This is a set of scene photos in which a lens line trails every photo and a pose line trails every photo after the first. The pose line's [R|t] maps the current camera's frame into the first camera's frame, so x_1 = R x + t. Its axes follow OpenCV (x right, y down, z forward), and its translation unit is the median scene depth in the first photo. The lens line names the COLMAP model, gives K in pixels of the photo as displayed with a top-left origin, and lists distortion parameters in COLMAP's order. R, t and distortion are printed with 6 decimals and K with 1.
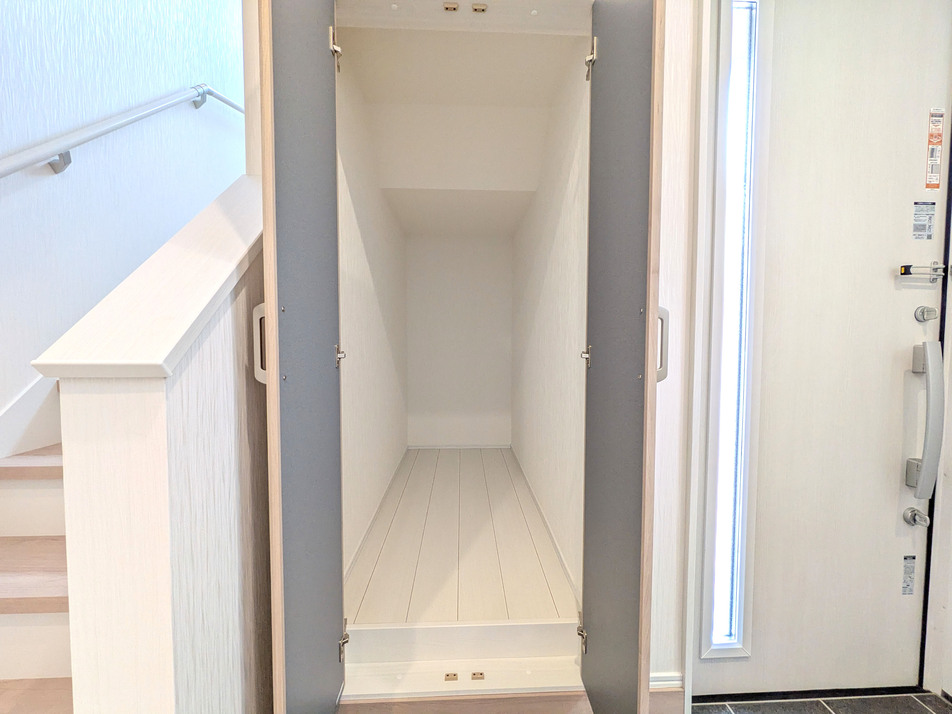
lens RADIAL K [[380.2, 0, 480.6], [0, 380.2, 357.8], [0, 0, 1]] dist [0.001411, 0.000211]
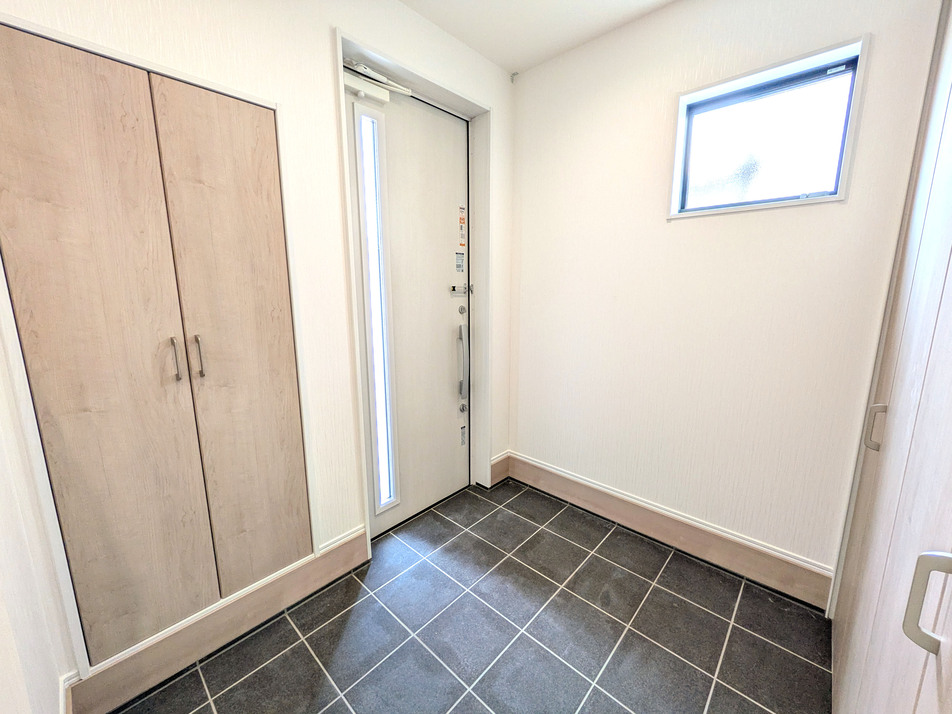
lens RADIAL K [[380.2, 0, 477.9], [0, 380.2, 354.1], [0, 0, 1]] dist [0.001411, 0.000211]
pose [[0.710502, -0.126143, 0.692297, -0.190844], [0.032031, 0.988580, 0.147255, -0.168979], [-0.702966, -0.082450, 0.706429, -0.480805]]
